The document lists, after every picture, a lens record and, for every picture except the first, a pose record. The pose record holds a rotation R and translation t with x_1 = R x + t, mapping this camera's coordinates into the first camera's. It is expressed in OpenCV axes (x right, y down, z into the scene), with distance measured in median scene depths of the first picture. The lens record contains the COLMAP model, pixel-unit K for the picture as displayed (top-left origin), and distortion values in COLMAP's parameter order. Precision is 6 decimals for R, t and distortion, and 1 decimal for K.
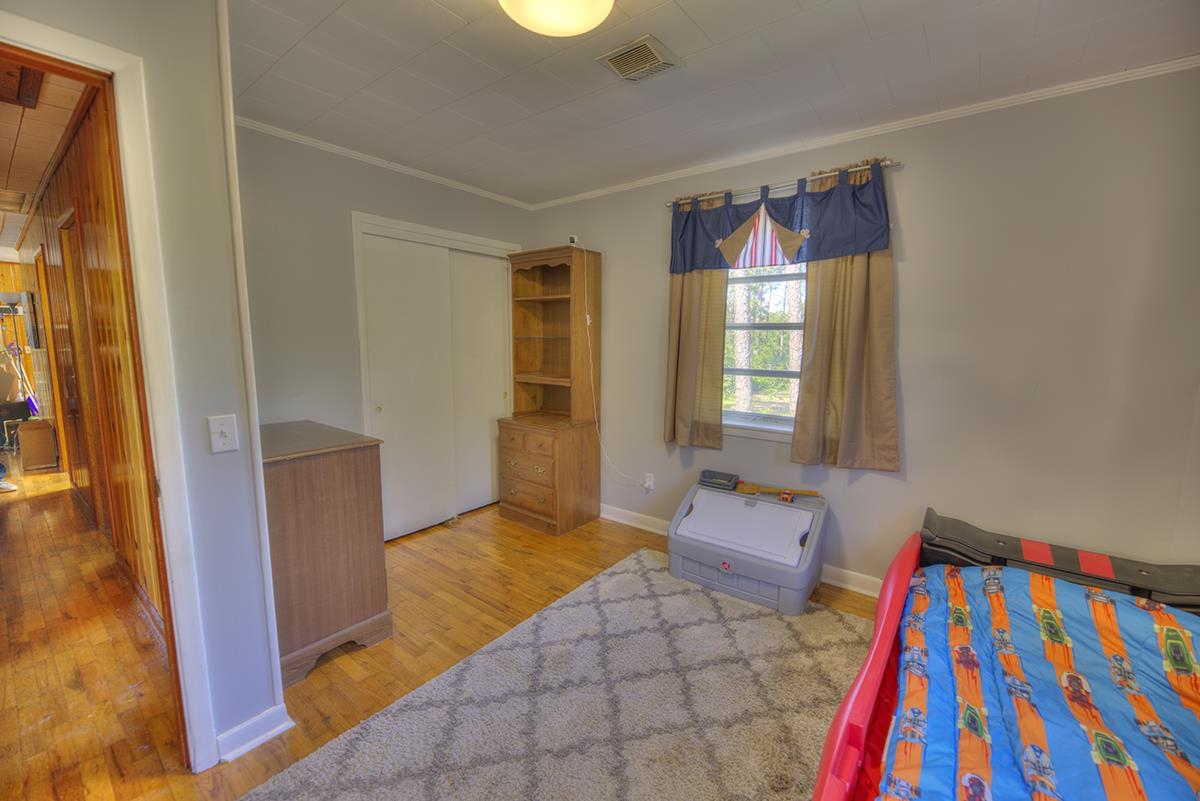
lens RADIAL K [[480.9, 0, 607.0], [0, 480.9, 399.1], [0, 0, 1]] dist [0.001087, -0.005679]
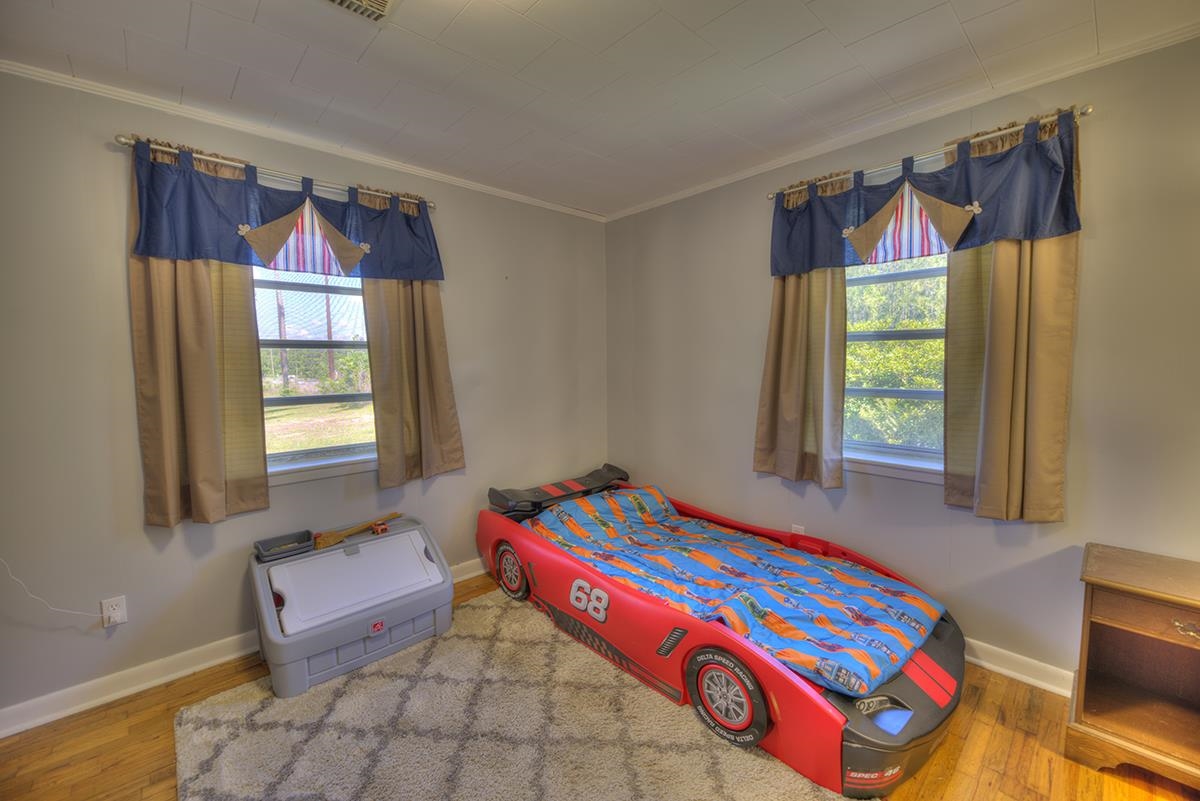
lens RADIAL K [[480.9, 0, 607.0], [0, 480.9, 399.1], [0, 0, 1]] dist [0.001087, -0.005679]
pose [[0.156382, -0.093865, 0.983226, -0.481190], [0.133443, 0.988355, 0.073131, -0.055945], [-0.978641, 0.119768, 0.167086, 0.417927]]
